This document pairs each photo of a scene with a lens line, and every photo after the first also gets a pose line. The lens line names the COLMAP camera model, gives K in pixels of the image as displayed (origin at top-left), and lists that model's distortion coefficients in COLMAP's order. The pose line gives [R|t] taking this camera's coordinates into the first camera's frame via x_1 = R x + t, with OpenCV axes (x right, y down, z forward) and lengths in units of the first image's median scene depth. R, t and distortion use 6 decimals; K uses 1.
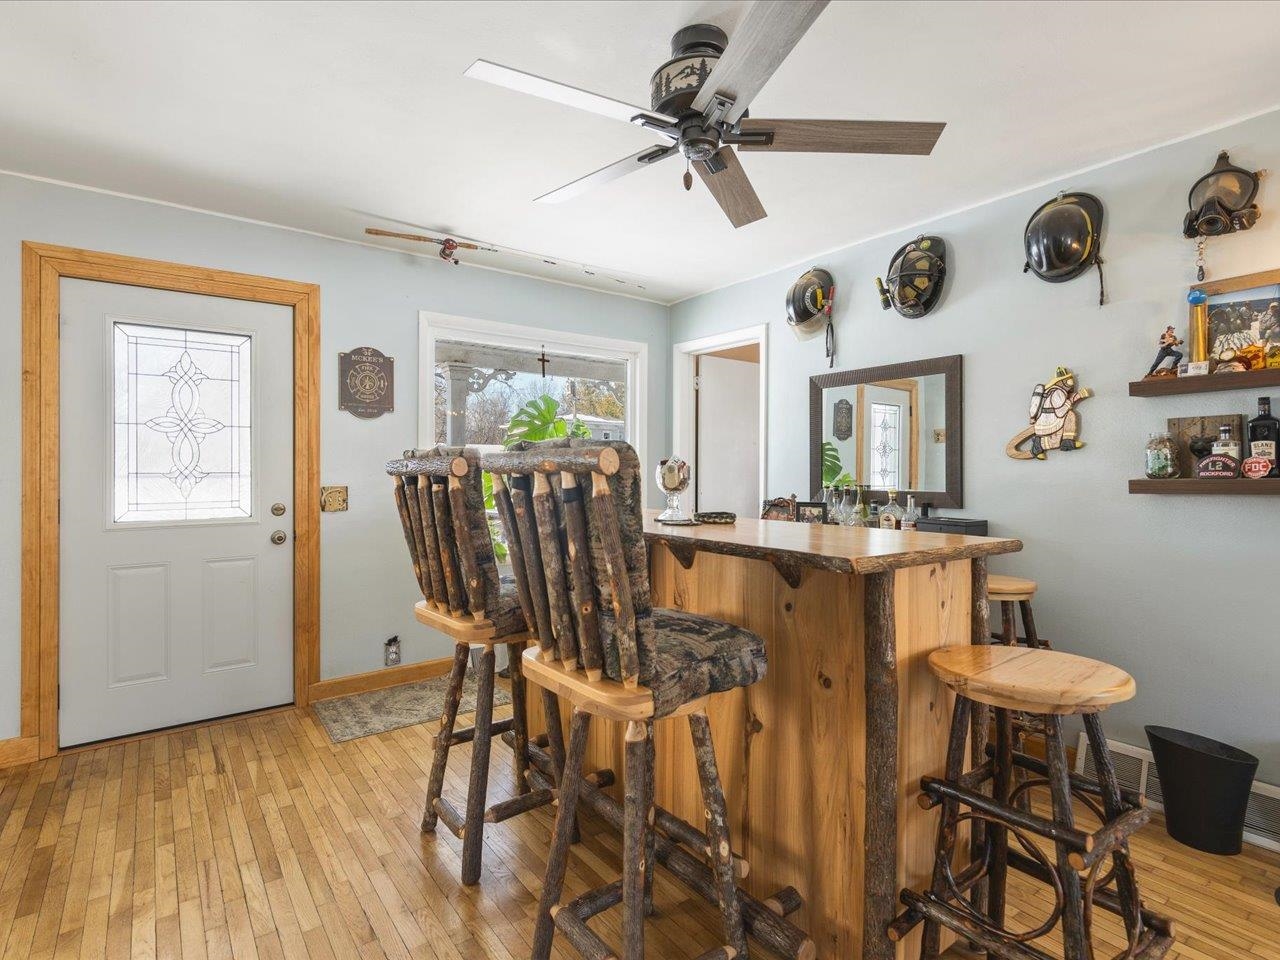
lens RADIAL K [[641.6, 0, 601.1], [0, 641.6, 474.1], [0, 0, 1]] dist [-0.001185, 0.001762]
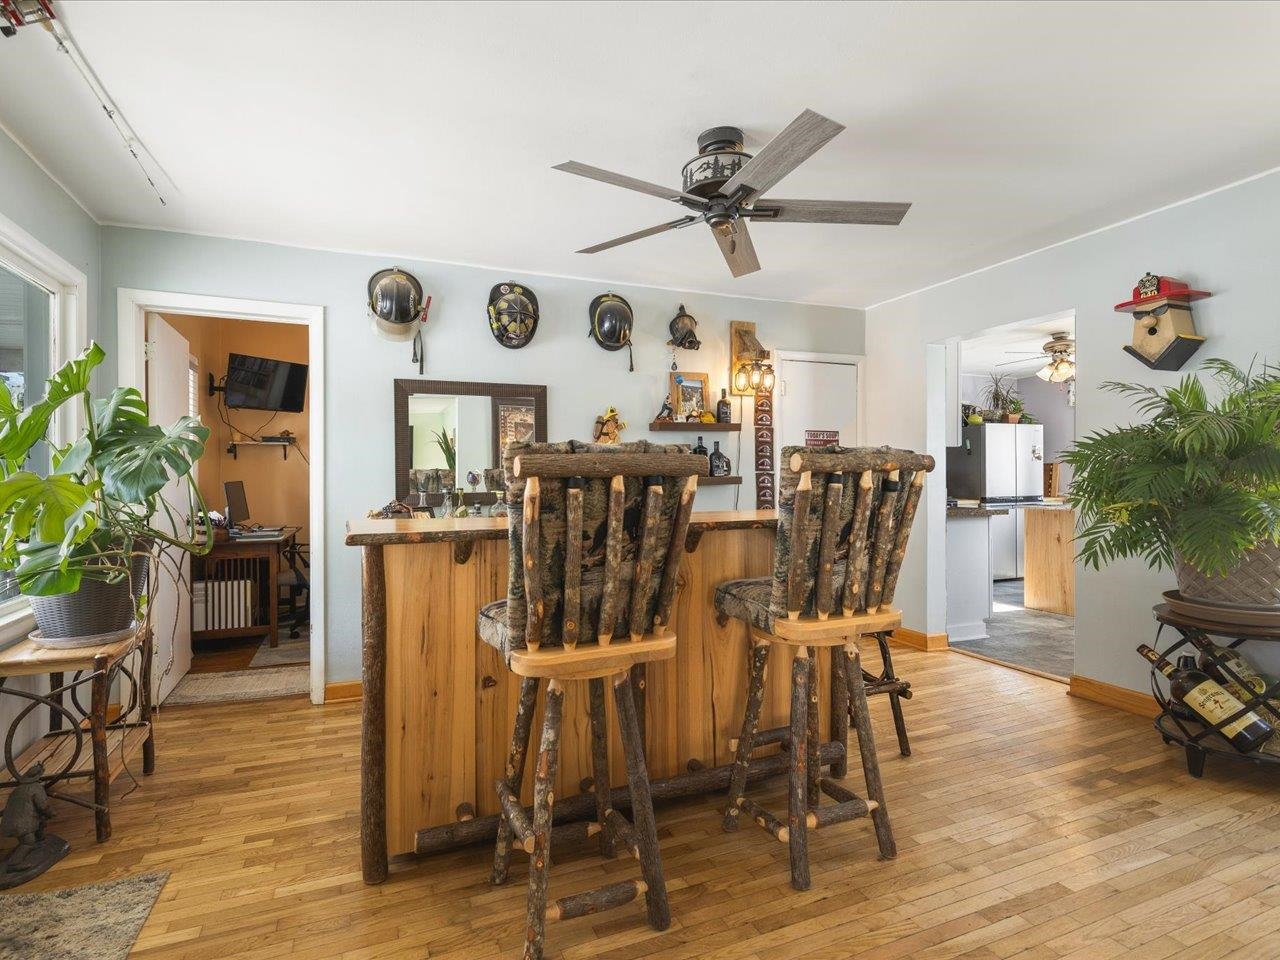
lens RADIAL K [[641.6, 0, 629.1], [0, 641.6, 480.5], [0, 0, 1]] dist [-0.001185, 0.001762]
pose [[0.220252, -0.007717, 0.975412, -0.652244], [0.014328, 0.999886, 0.004675, 0.003061], [-0.975338, 0.012946, 0.220338, 0.531273]]
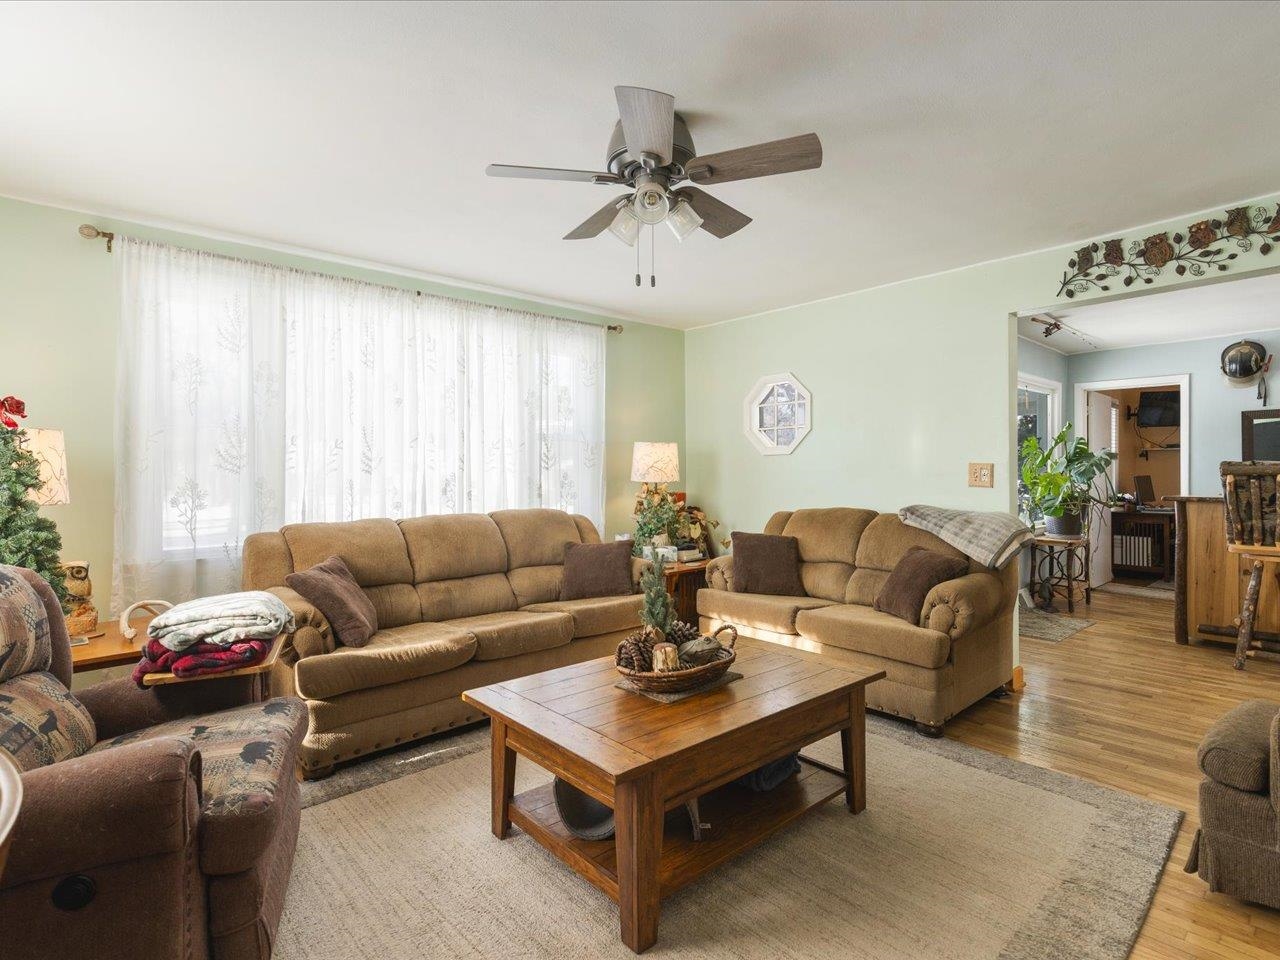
lens RADIAL K [[641.6, 0, 632.8], [0, 641.6, 471.3], [0, 0, 1]] dist [-0.001185, 0.001762]
pose [[0.996180, -0.003103, 0.087272, -1.507354], [0.004227, 0.999910, -0.012705, 0.005532], [-0.087225, 0.013025, 0.996103, -0.475515]]
